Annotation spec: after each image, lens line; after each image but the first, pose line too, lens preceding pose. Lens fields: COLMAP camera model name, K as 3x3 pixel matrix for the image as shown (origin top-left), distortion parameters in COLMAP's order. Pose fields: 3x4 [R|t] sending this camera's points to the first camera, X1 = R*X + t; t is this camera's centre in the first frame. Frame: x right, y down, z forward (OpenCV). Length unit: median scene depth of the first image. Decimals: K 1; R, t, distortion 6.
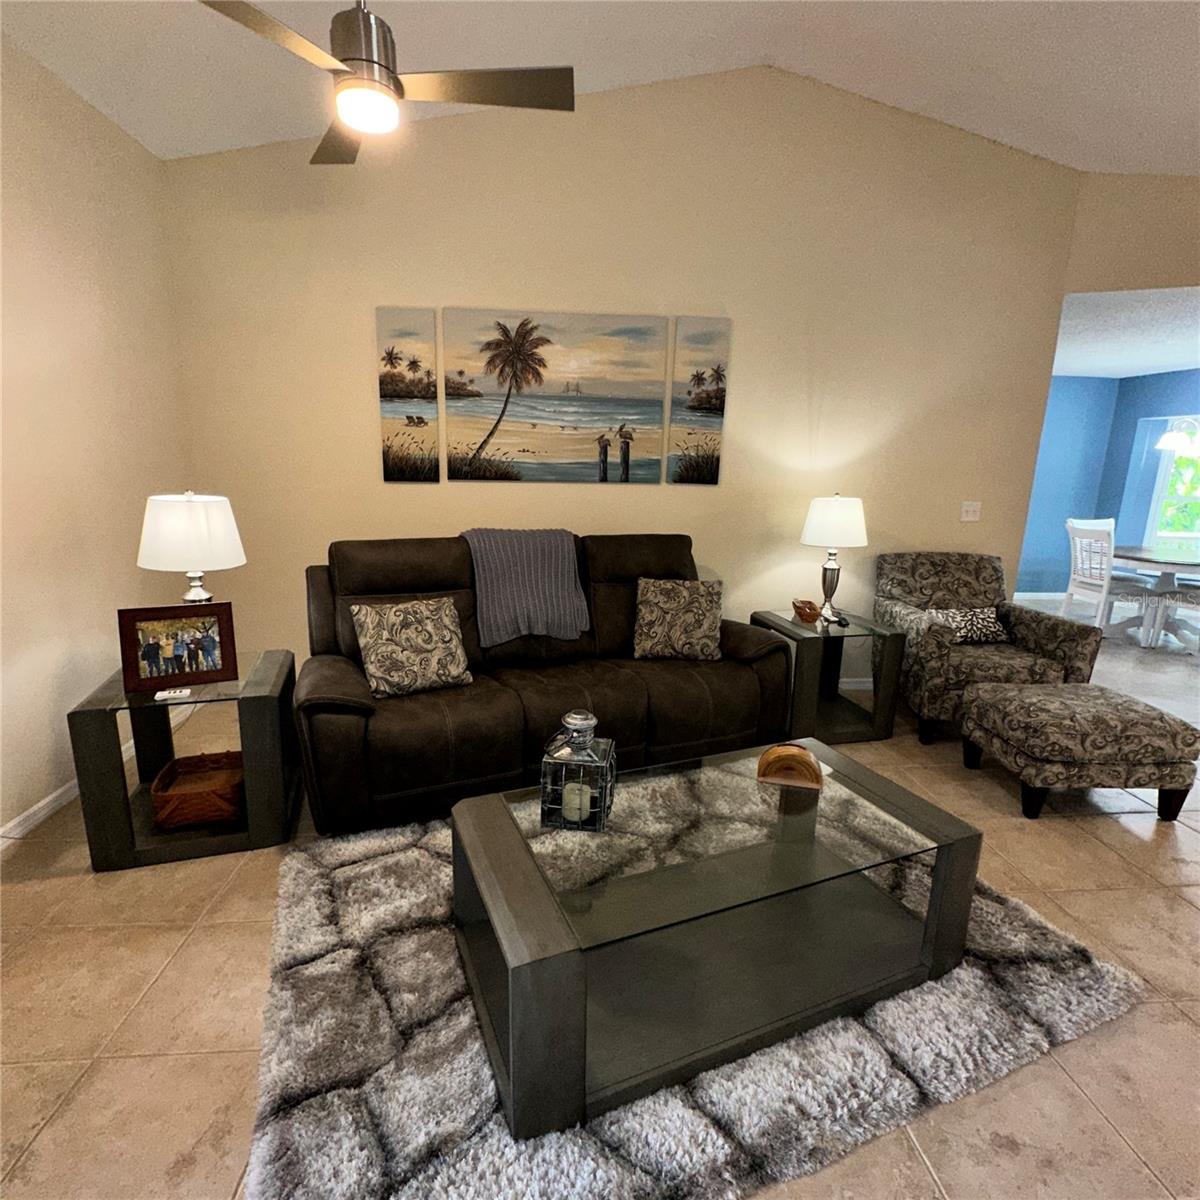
lens RADIAL K [[638.7, 0, 600.5], [0, 638.7, 598.0], [0, 0, 1]] dist [-0.004260, 0.000787]
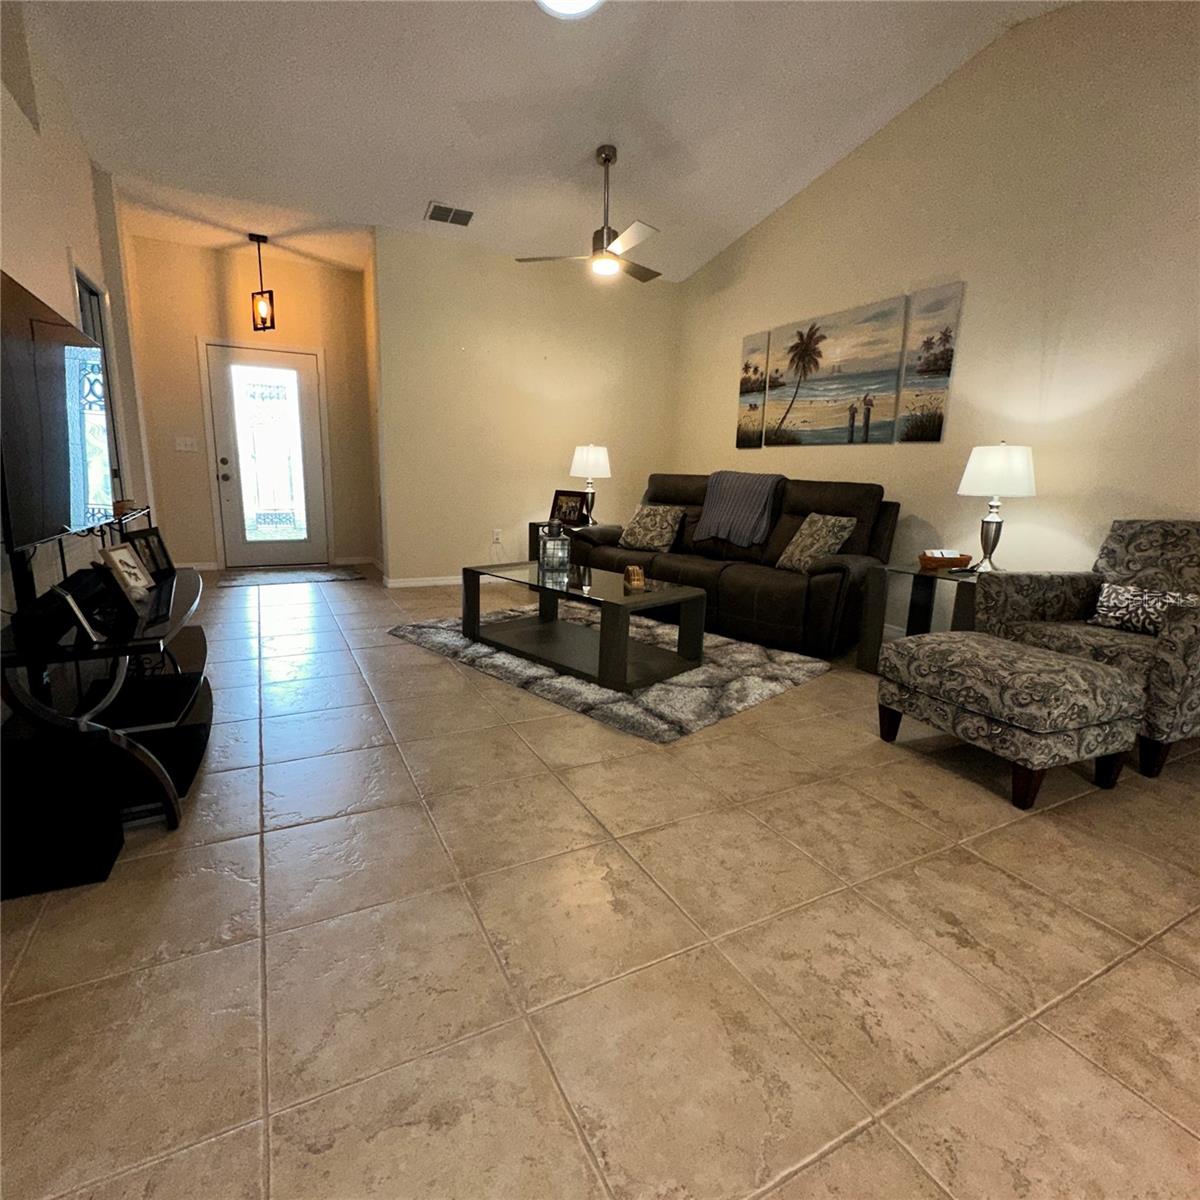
lens RADIAL K [[638.7, 0, 599.9], [0, 638.7, 596.5], [0, 0, 1]] dist [-0.004260, 0.000787]
pose [[0.391354, 0.172678, -0.903894, 1.001535], [-0.210878, 0.972928, 0.094563, 0.092734], [0.895753, 0.153604, 0.417173, 0.109252]]
